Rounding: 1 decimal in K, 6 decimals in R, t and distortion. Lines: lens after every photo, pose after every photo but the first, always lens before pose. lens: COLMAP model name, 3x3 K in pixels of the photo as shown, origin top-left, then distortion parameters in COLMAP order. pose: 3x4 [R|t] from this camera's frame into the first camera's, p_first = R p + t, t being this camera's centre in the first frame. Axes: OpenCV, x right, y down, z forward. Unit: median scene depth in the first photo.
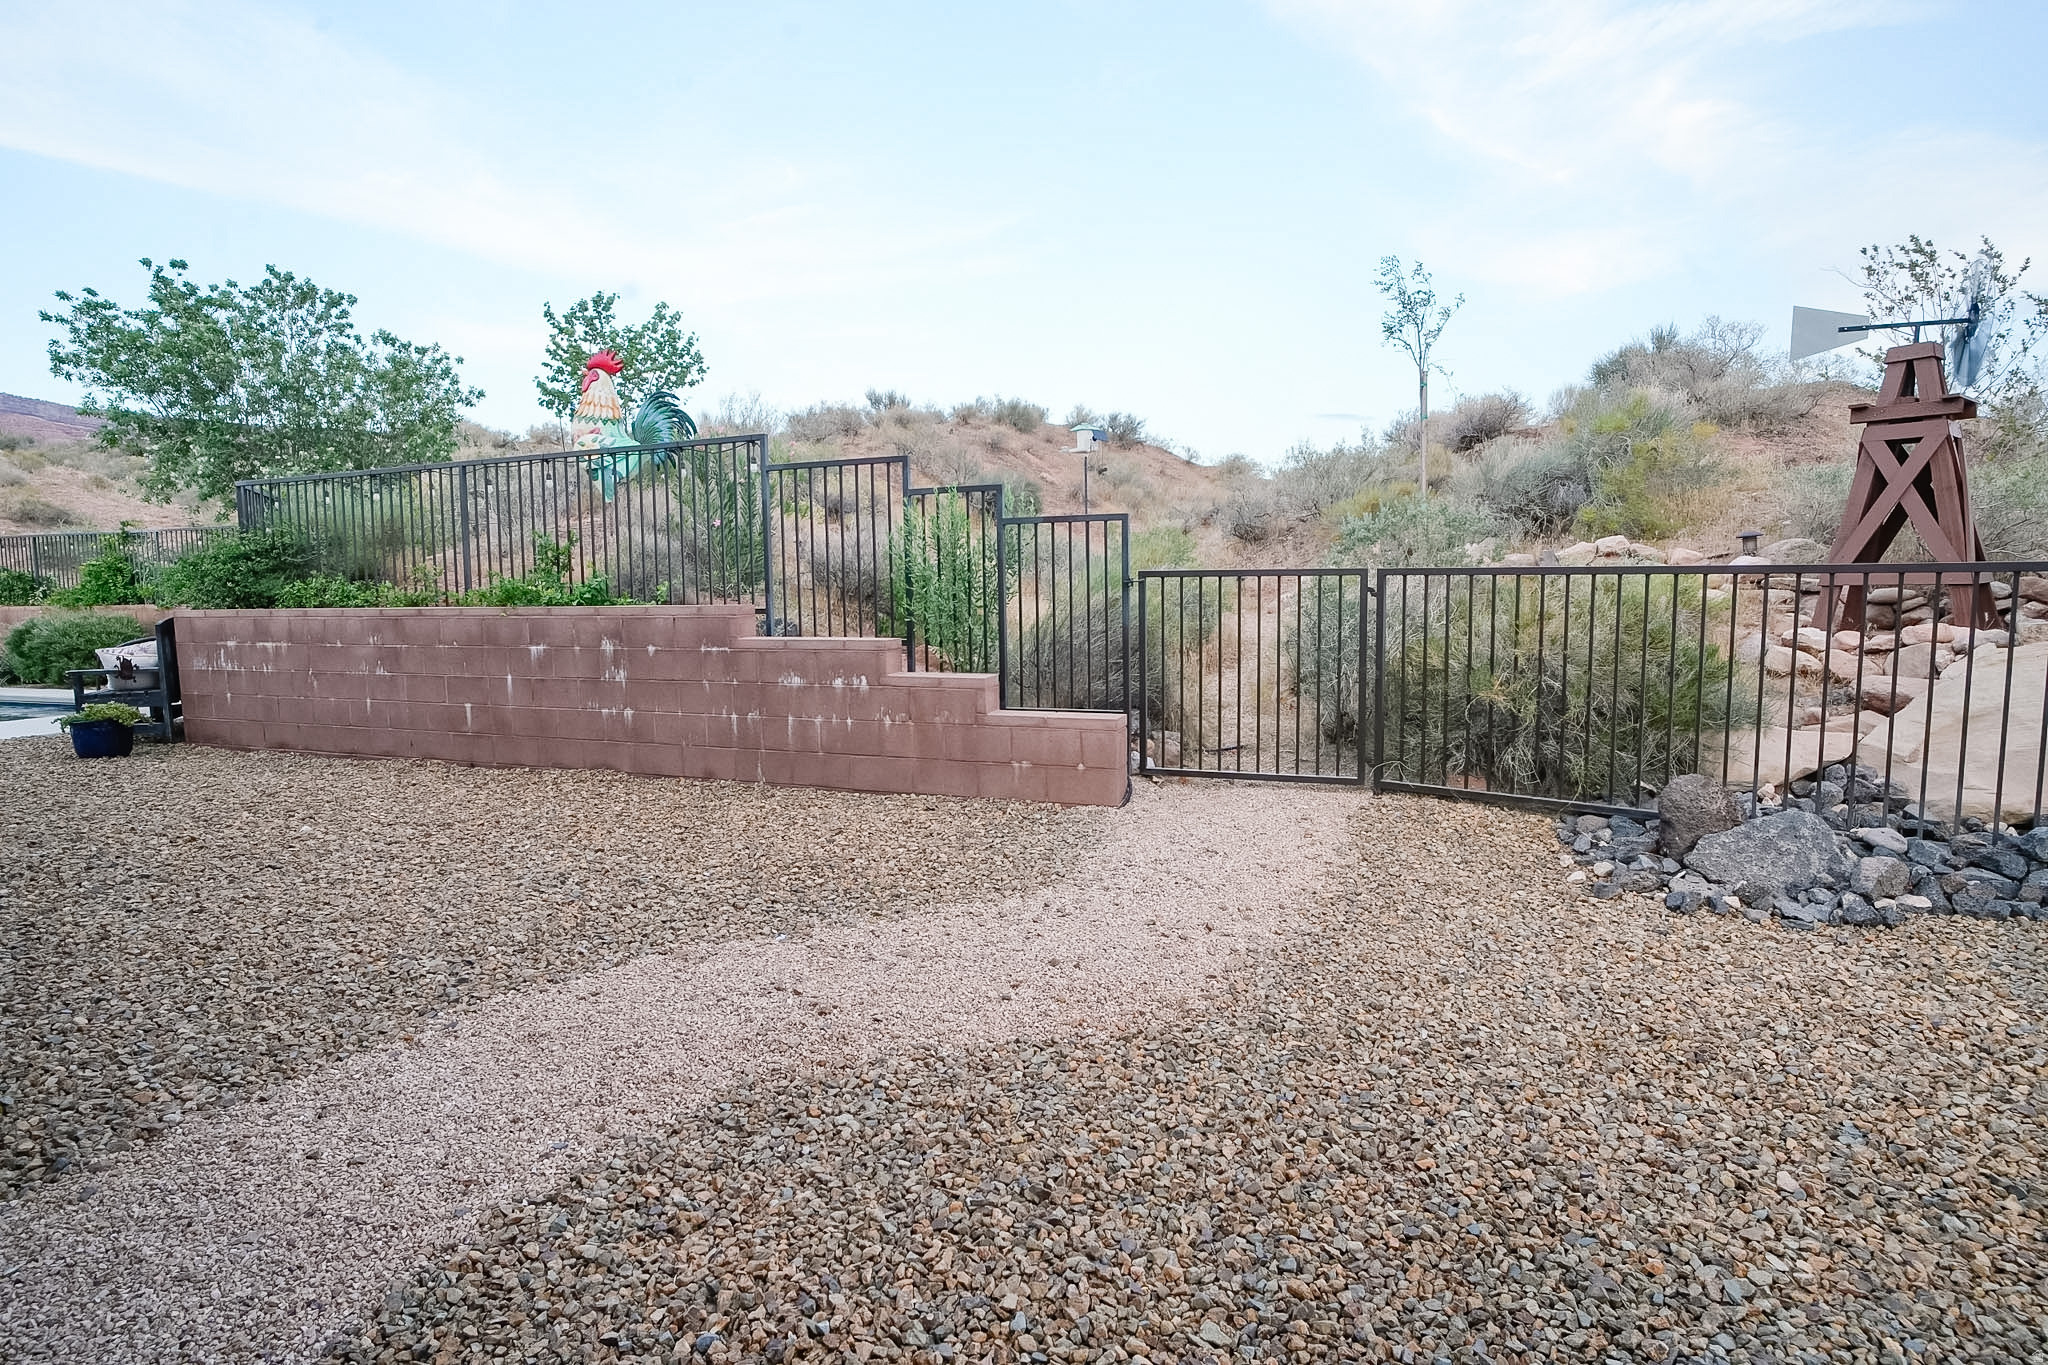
lens RADIAL K [[1066.4, 0, 1024.0], [0, 1066.4, 682.5], [0, 0, 1]] dist [-0.046894, 0.026475]
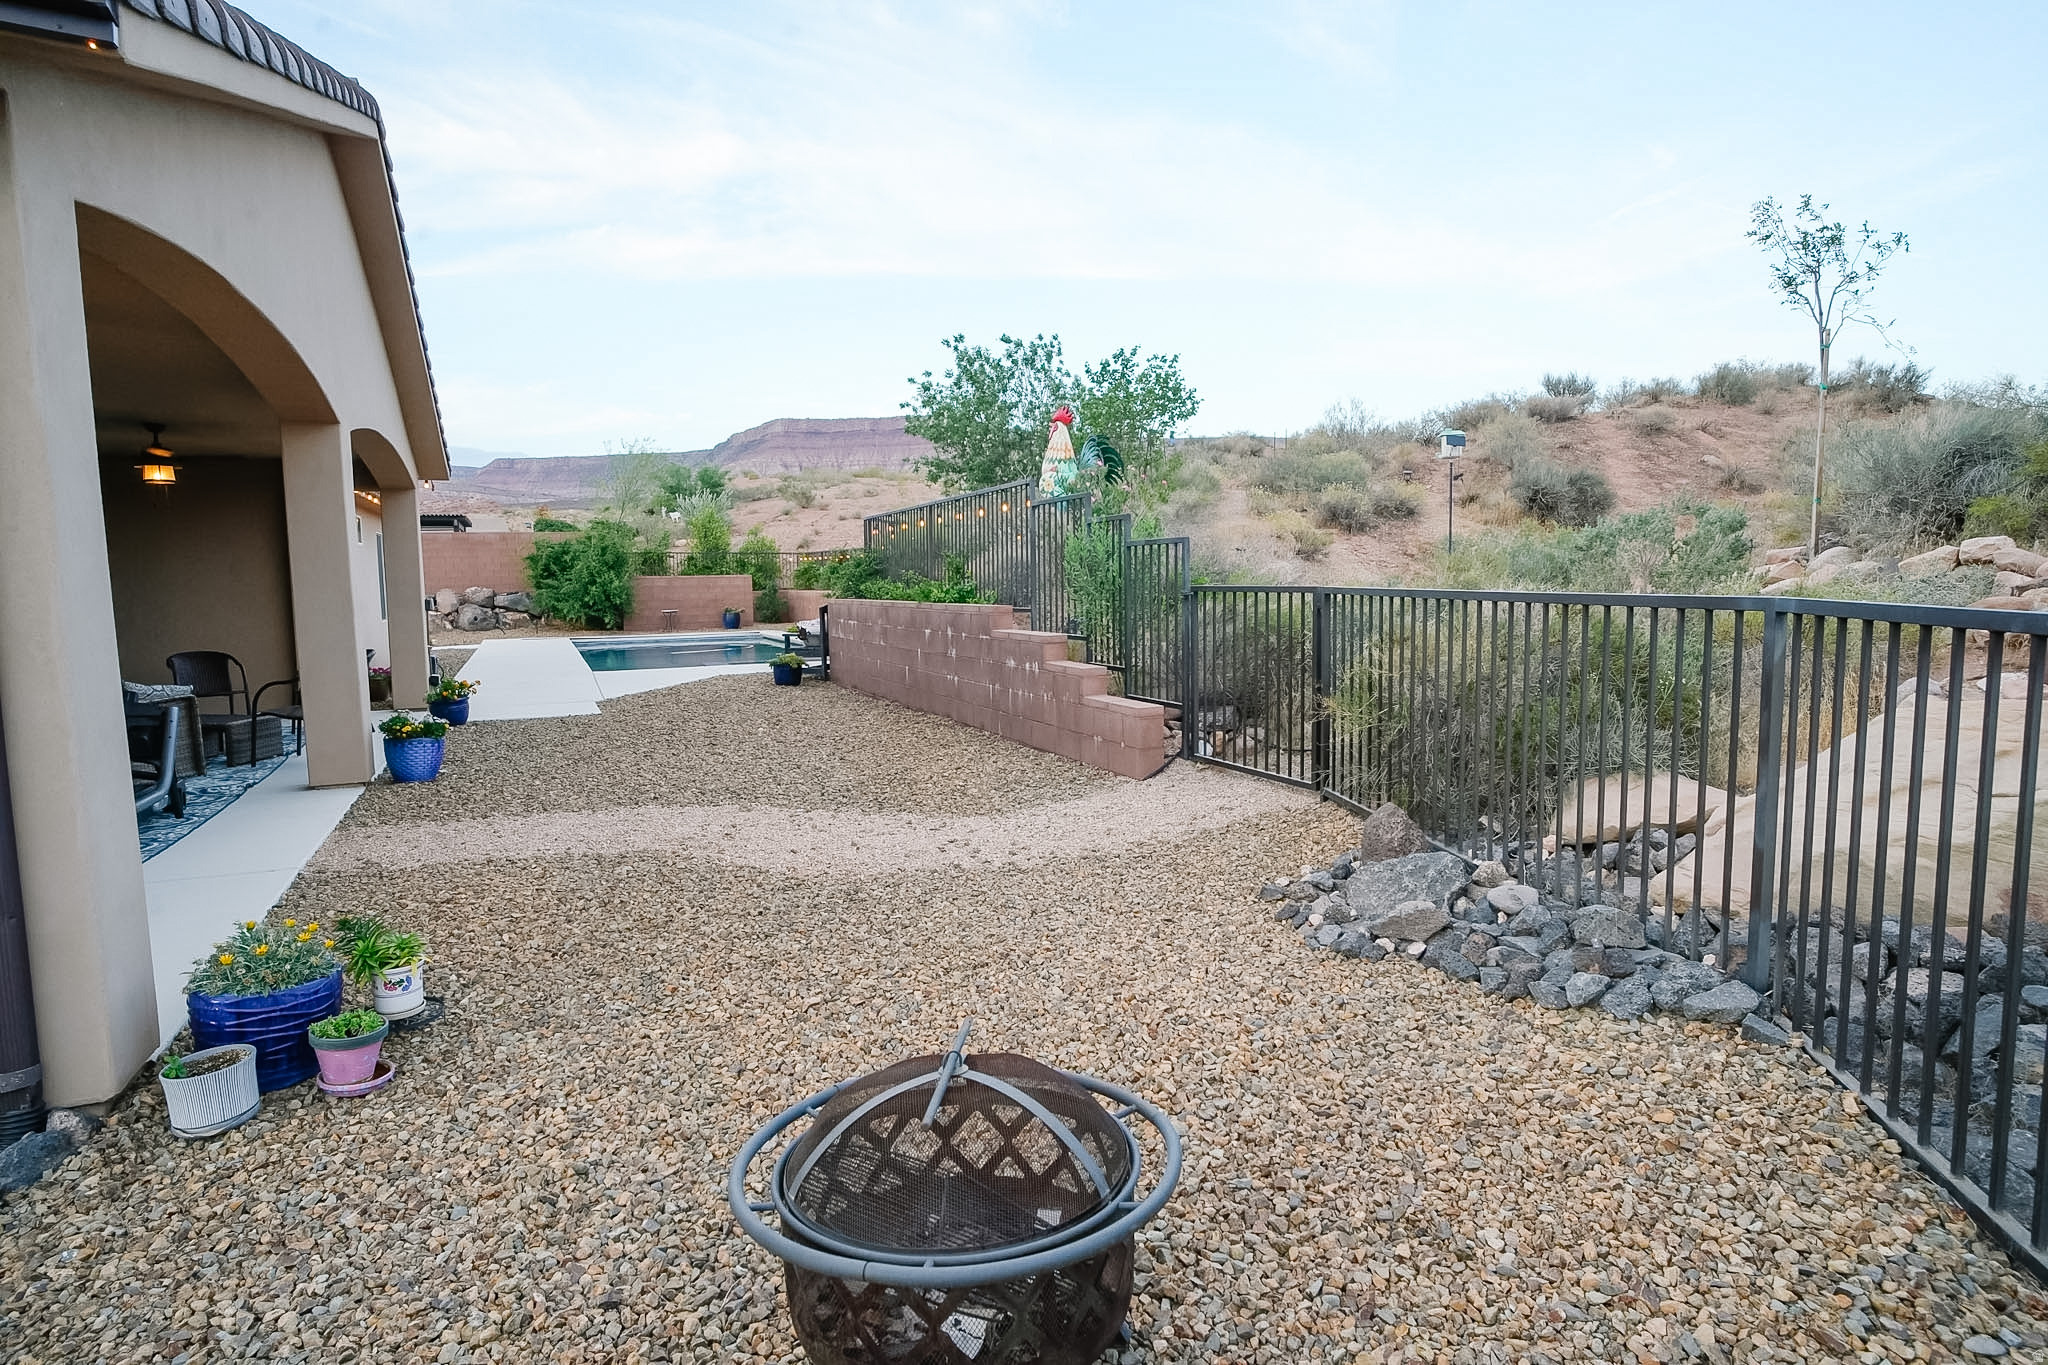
lens RADIAL K [[1066.4, 0, 1024.0], [0, 1066.4, 682.5], [0, 0, 1]] dist [-0.046894, 0.026475]
pose [[0.724464, 0.072173, -0.685524, 0.509849], [-0.063687, 0.997258, 0.037688, -0.020151], [0.686364, 0.016355, 0.727074, 0.013900]]
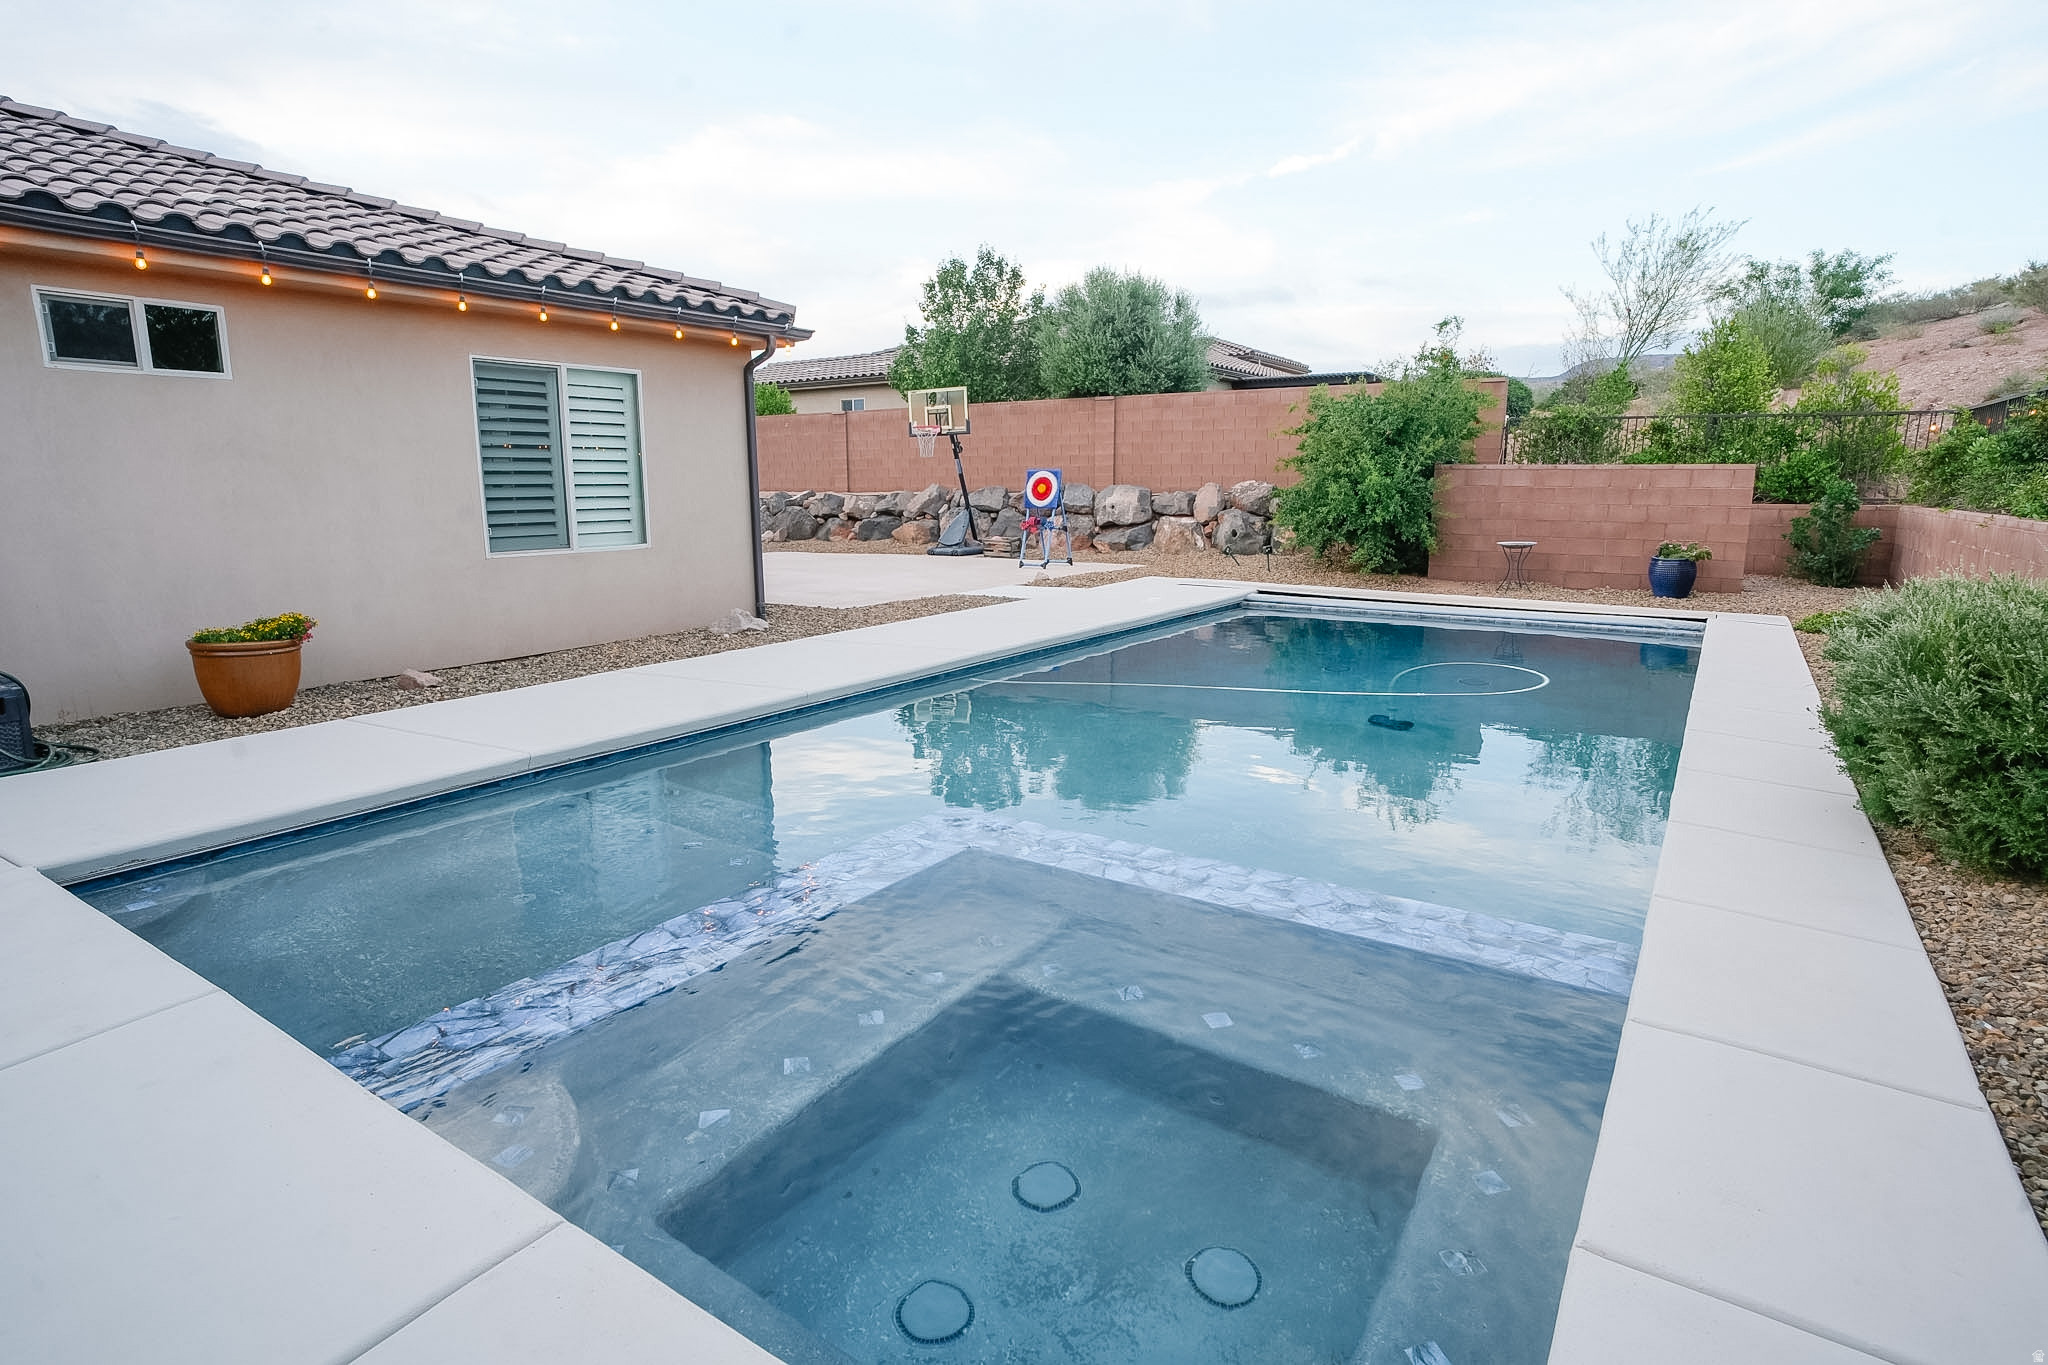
lens RADIAL K [[1066.4, 0, 1024.0], [0, 1066.4, 682.5], [0, 0, 1]] dist [-0.046894, 0.026475]
pose [[-0.237932, 0.196214, -0.951256, -0.846137], [-0.090404, 0.970657, 0.222828, -0.117046], [0.967066, 0.139015, -0.213211, 1.225160]]
